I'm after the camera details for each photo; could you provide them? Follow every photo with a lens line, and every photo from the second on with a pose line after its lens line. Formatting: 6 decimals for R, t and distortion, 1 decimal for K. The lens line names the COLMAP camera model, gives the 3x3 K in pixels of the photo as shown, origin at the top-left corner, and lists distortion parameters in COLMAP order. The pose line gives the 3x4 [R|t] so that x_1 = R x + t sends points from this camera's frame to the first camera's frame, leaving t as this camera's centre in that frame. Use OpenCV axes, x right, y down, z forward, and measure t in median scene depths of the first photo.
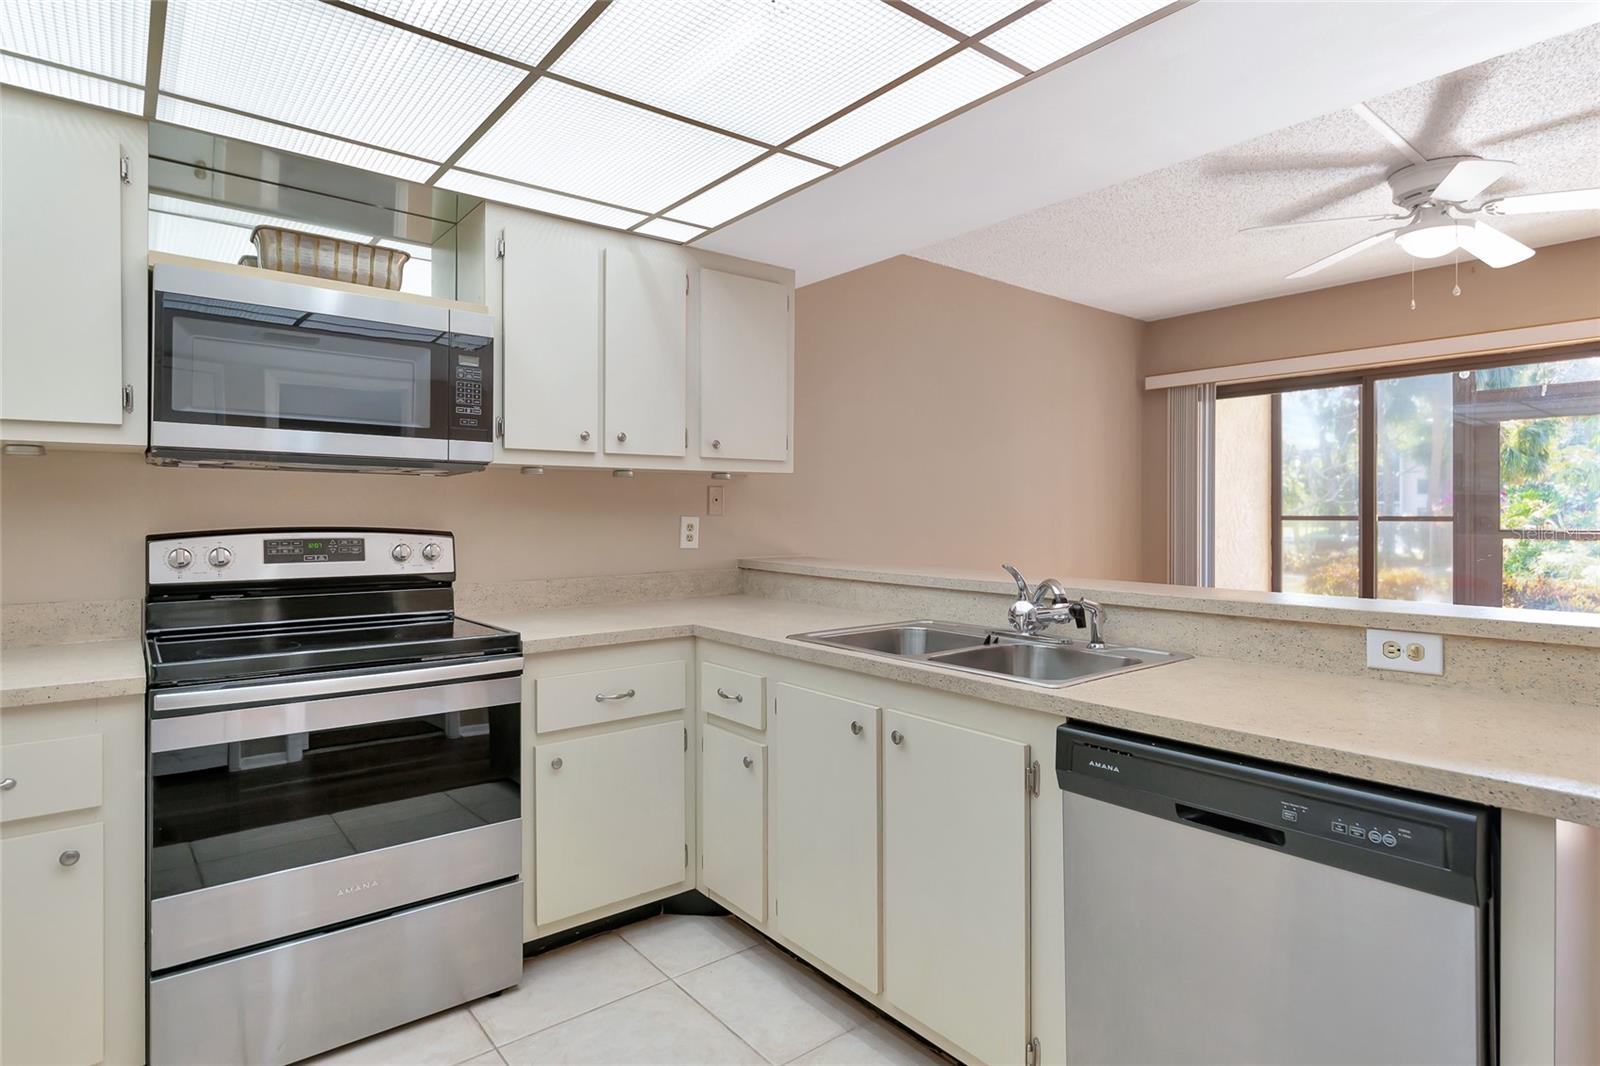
lens RADIAL K [[846.0, 0, 803.9], [0, 846.0, 522.9], [0, 0, 1]] dist [0.008824, -0.000649]
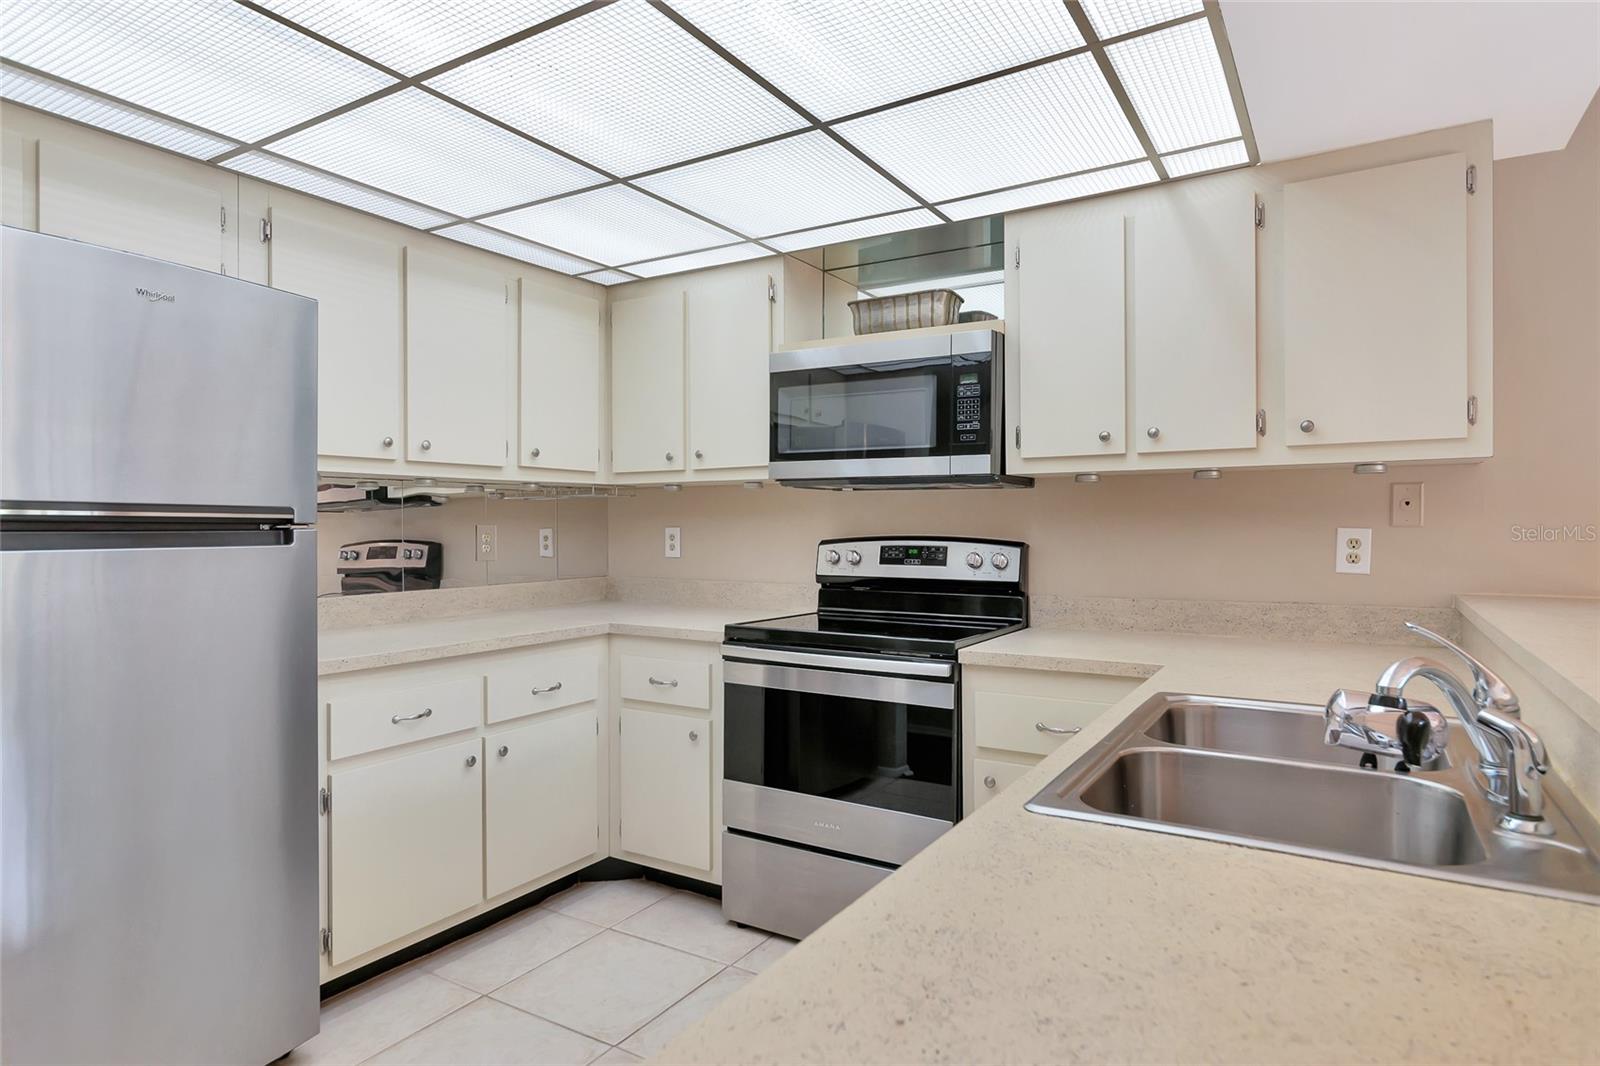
lens RADIAL K [[888.9, 0, 806.1], [0, 888.9, 531.5], [0, 0, 1]] dist [-0.007617, -0.000860]
pose [[0.331708, 0.004736, -0.943370, 0.558519], [-0.009409, 0.999954, 0.001712, -0.002301], [0.943335, 0.008308, 0.331737, 0.439024]]
